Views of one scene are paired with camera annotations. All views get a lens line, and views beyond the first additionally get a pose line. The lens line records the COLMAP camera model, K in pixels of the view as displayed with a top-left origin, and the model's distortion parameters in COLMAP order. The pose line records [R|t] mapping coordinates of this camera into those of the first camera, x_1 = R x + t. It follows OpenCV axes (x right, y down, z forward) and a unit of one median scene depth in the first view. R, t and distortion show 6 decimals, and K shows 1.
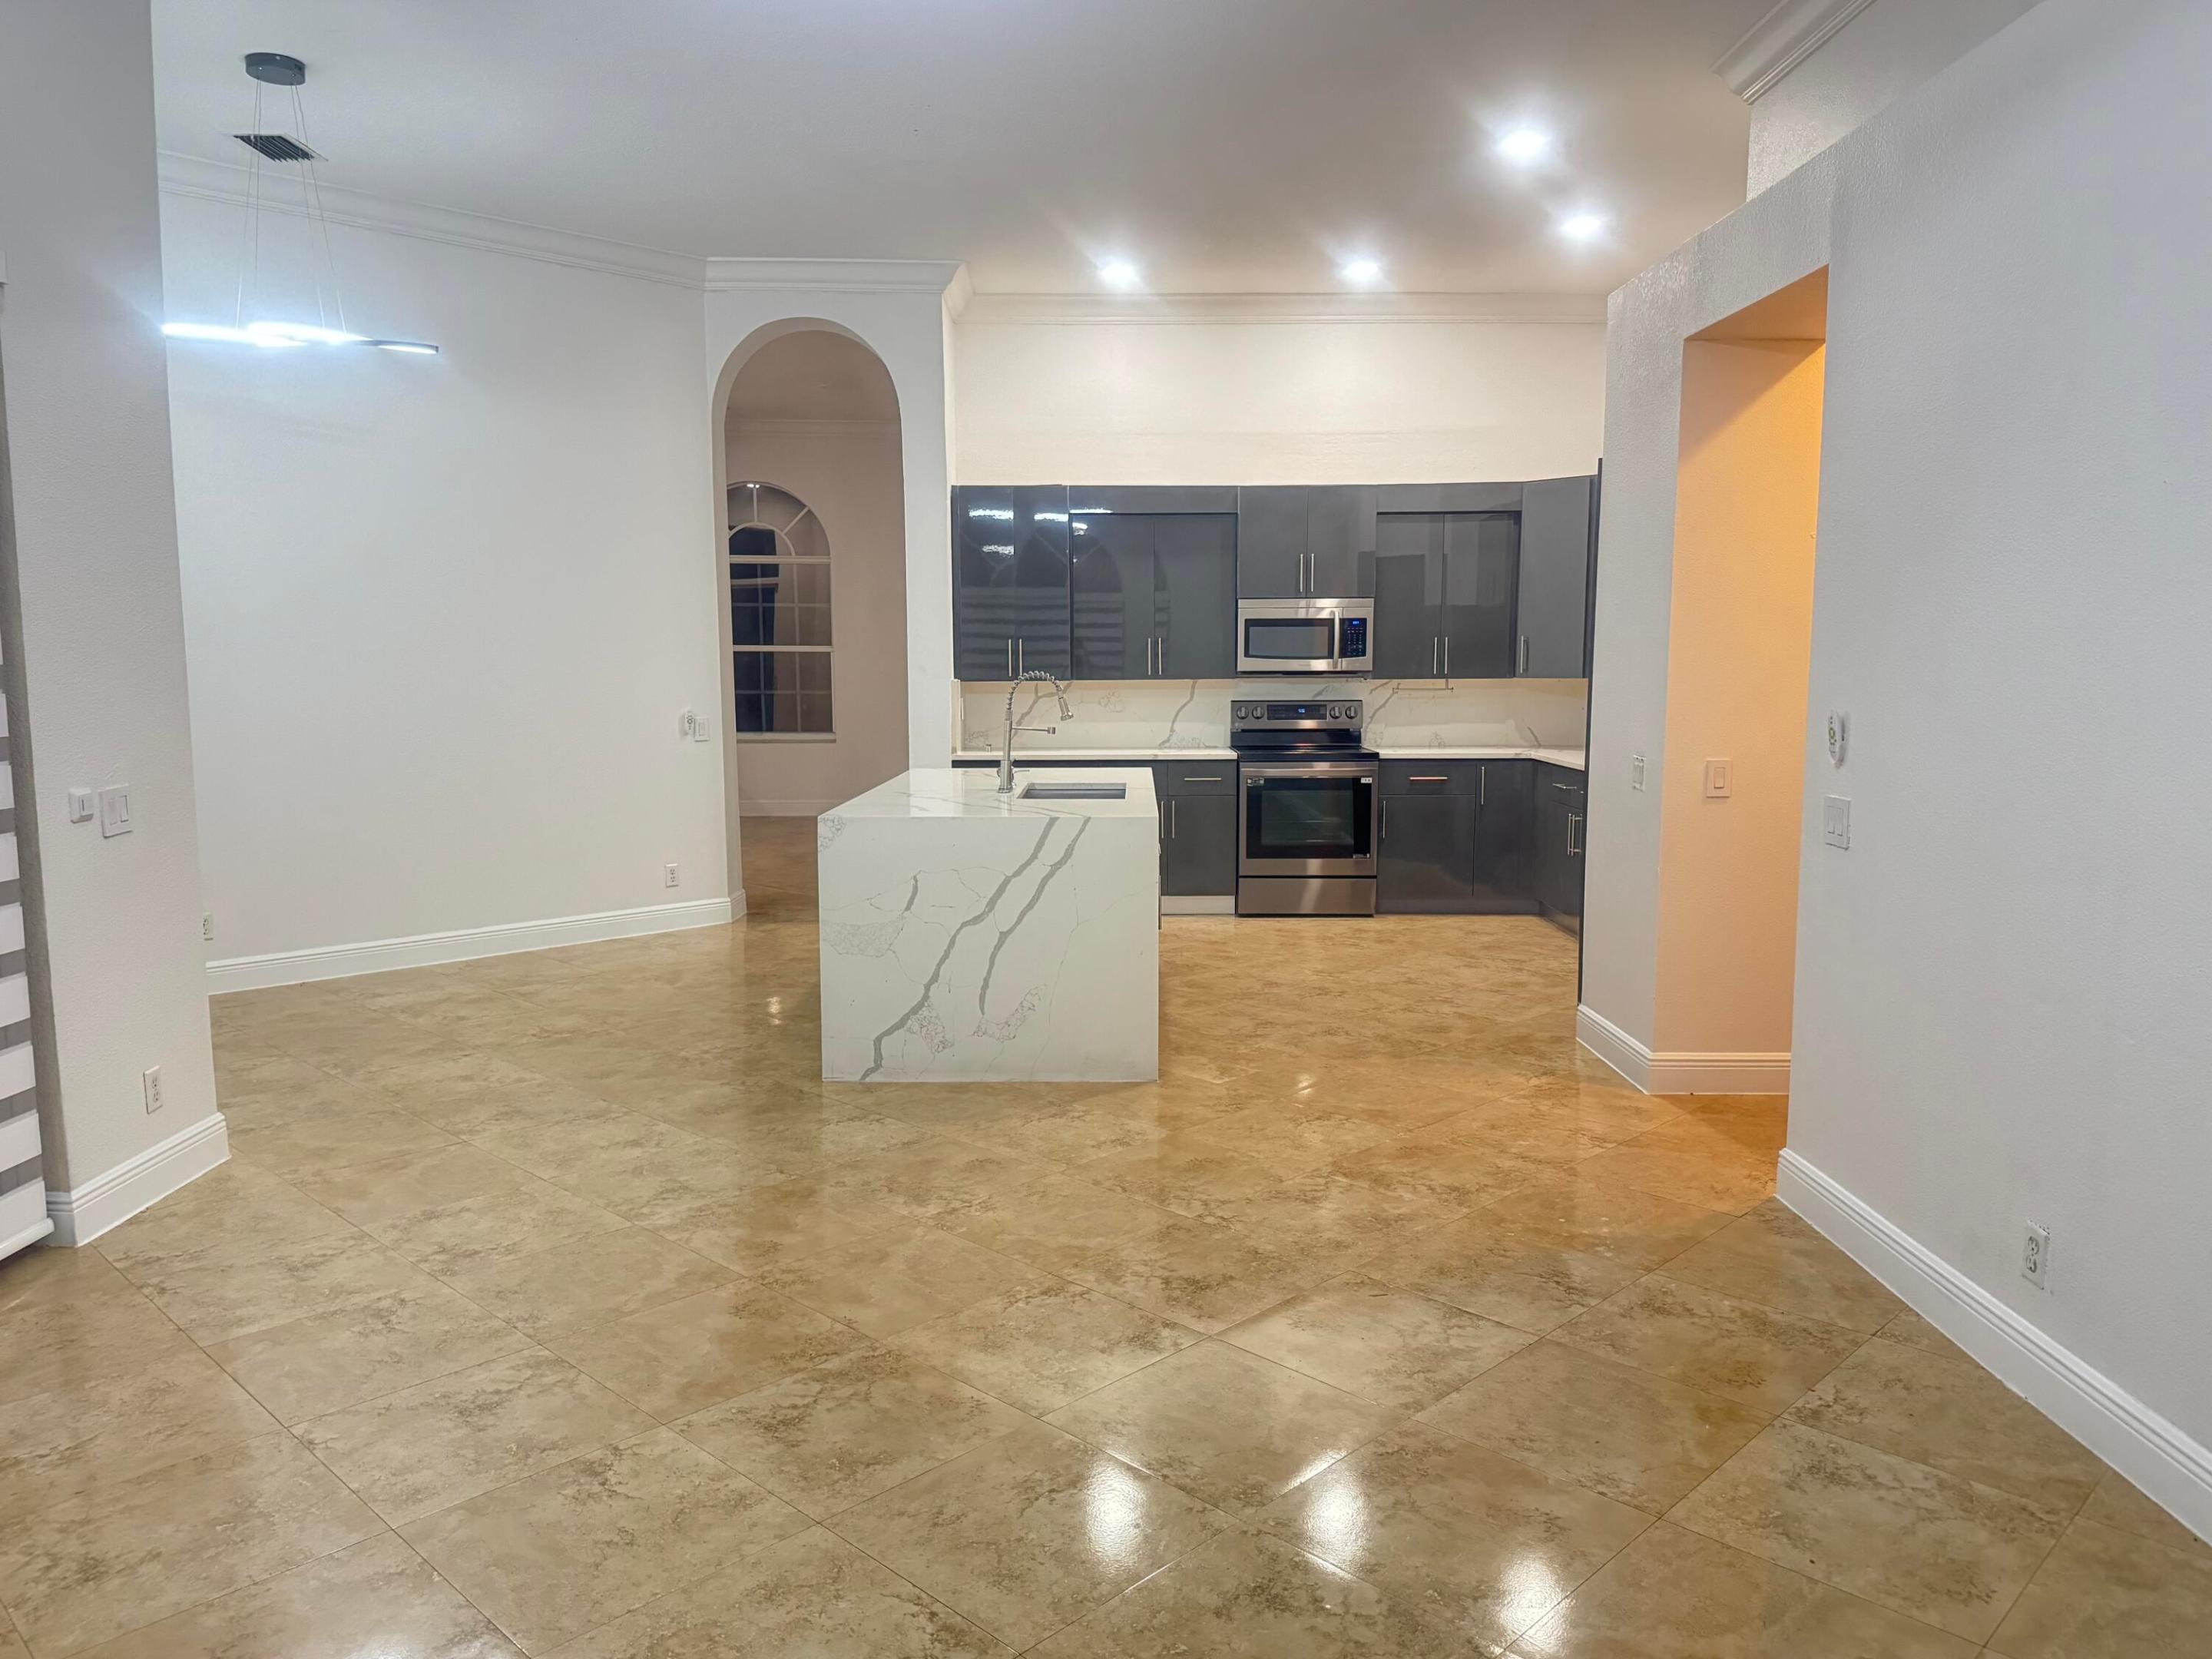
lens RADIAL K [[1537.4, 0, 1115.1], [0, 1537.4, 838.7], [0, 0, 1]] dist [0.061827, -0.000194]
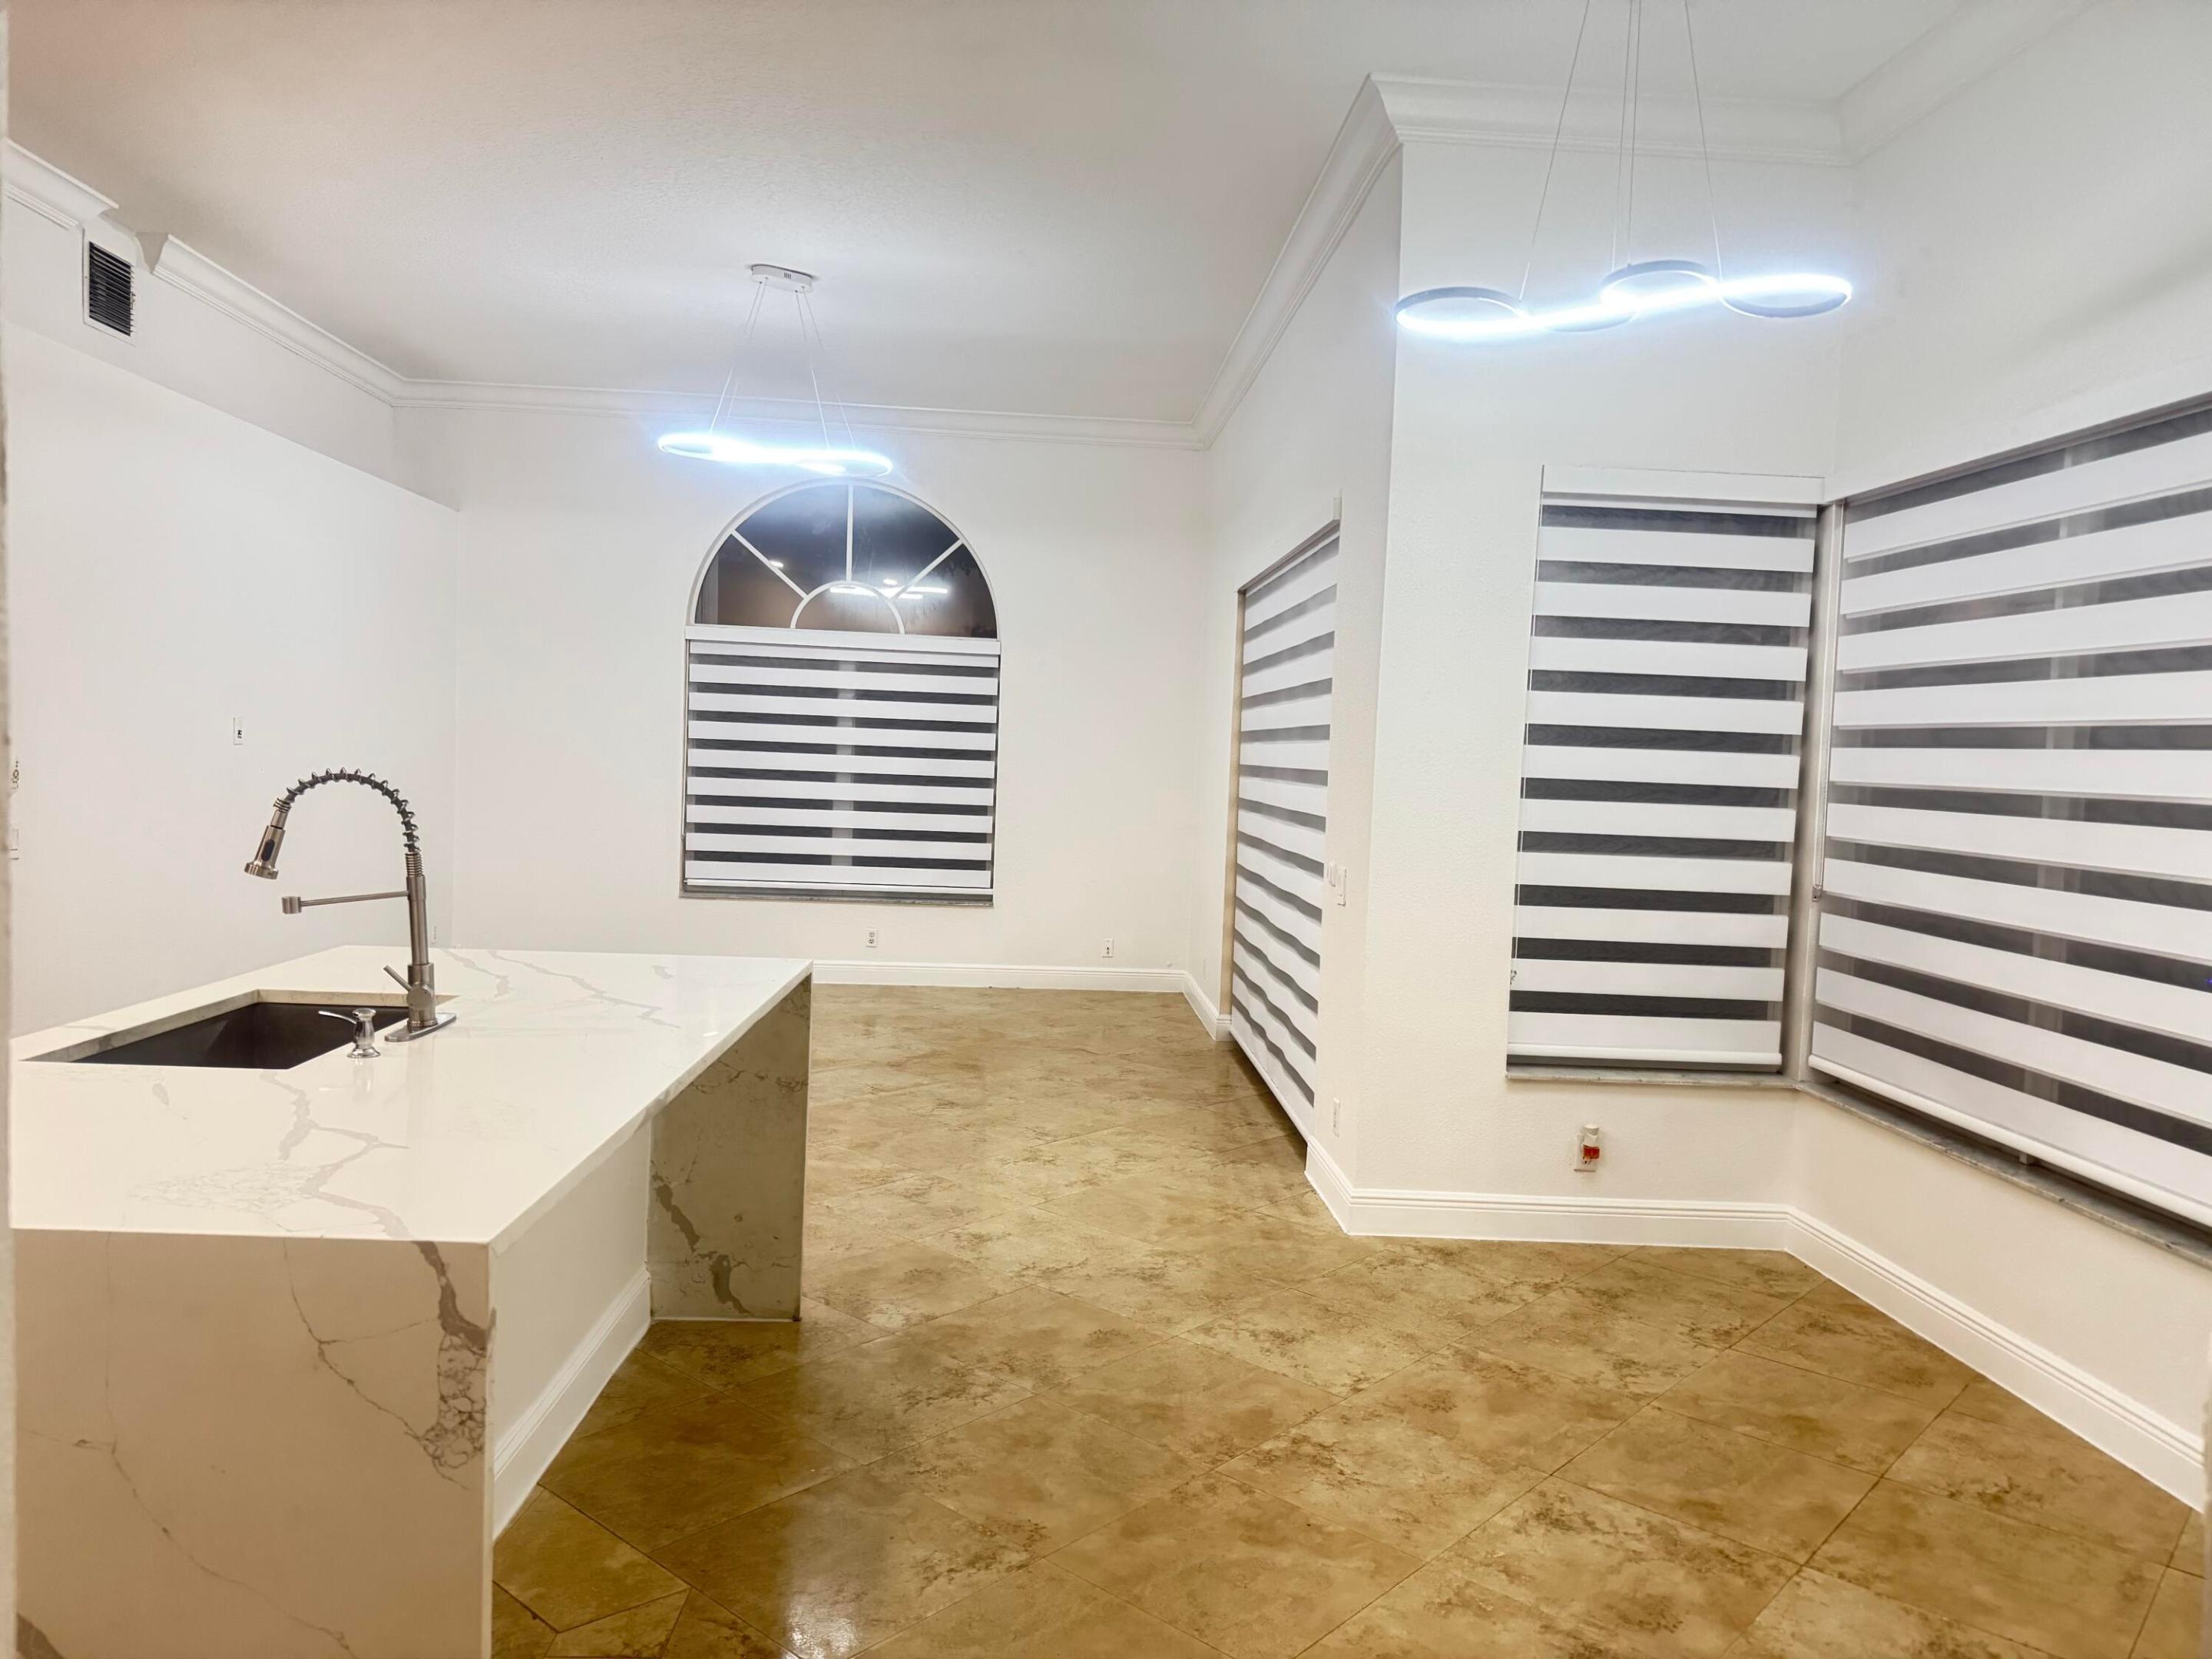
lens RADIAL K [[1537.4, 0, 1108.3], [0, 1537.4, 837.9], [0, 0, 1]] dist [0.061827, -0.000194]
pose [[-0.998776, -0.027435, -0.041156, -0.349667], [-0.034466, 0.982835, 0.181240, -0.244761], [0.035477, 0.182437, -0.982577, 1.969502]]
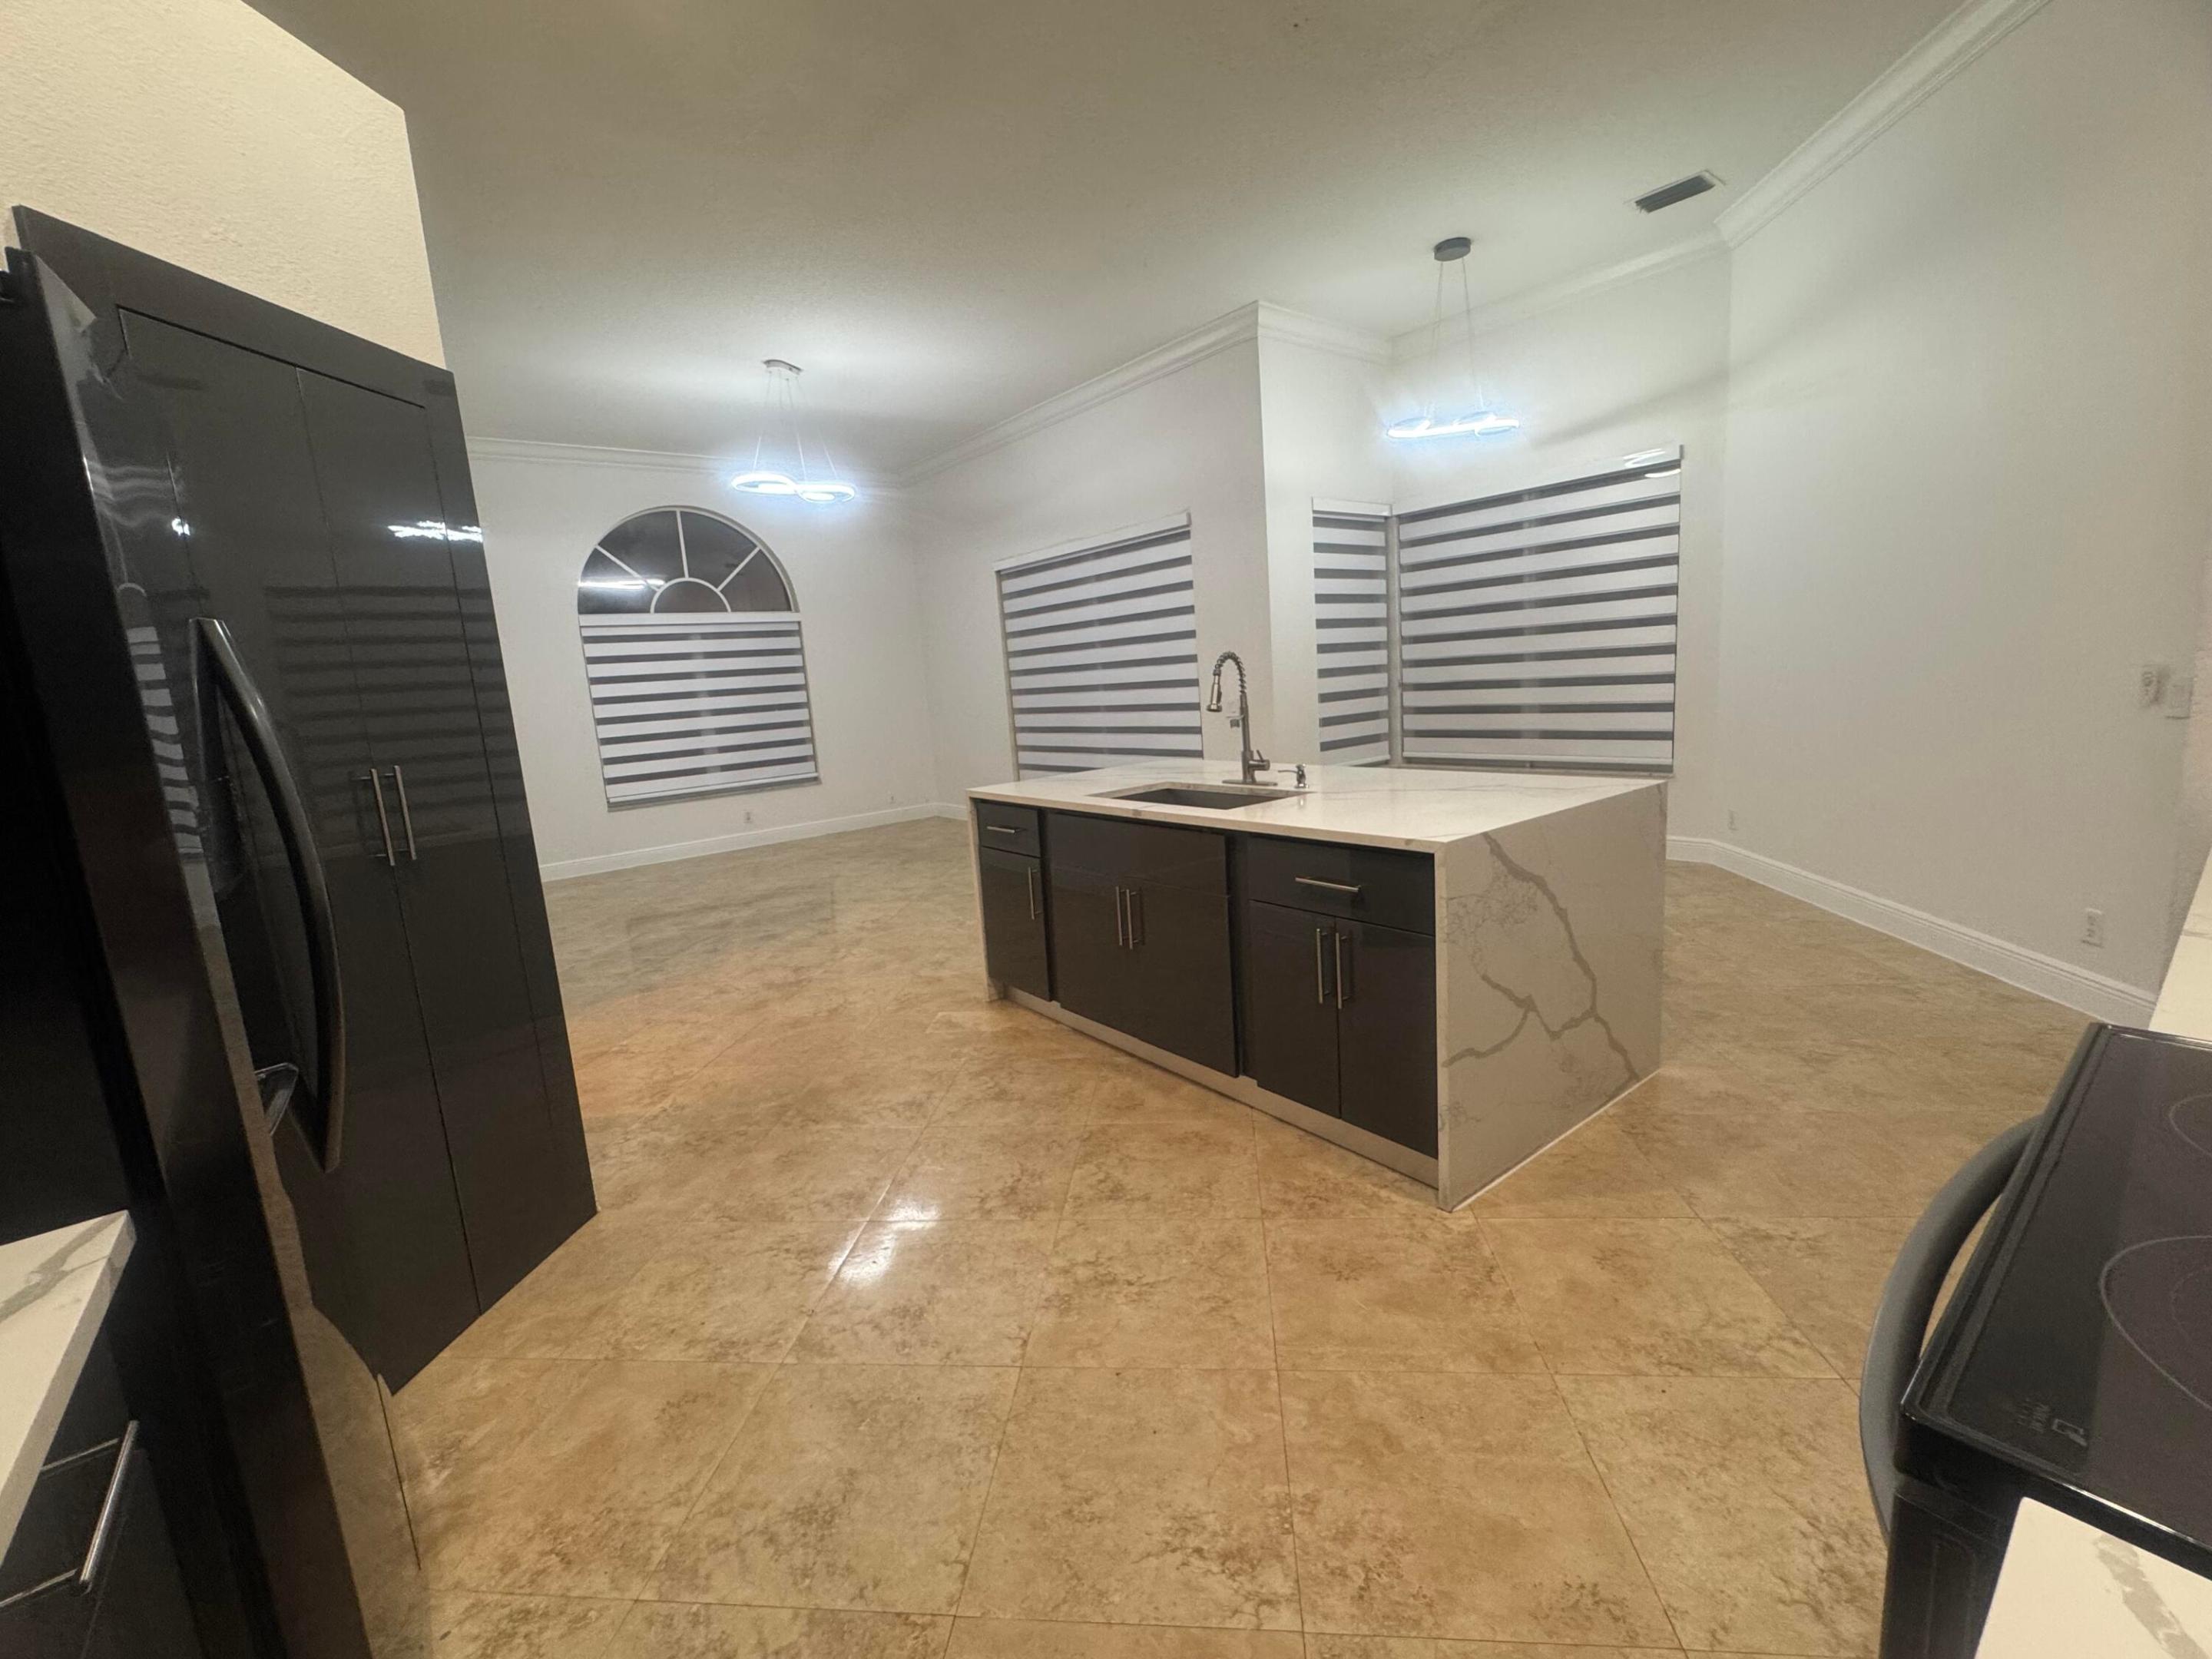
lens RADIAL K [[955.1, 0, 1108.2], [0, 955.1, 824.7], [0, 0, 1]] dist [-0.000659, -0.000041]
pose [[-0.784791, 0.158982, -0.599022, 0.453904], [0.000506, 0.966702, 0.255903, -0.208336], [0.619760, 0.200527, -0.758740, 1.881650]]
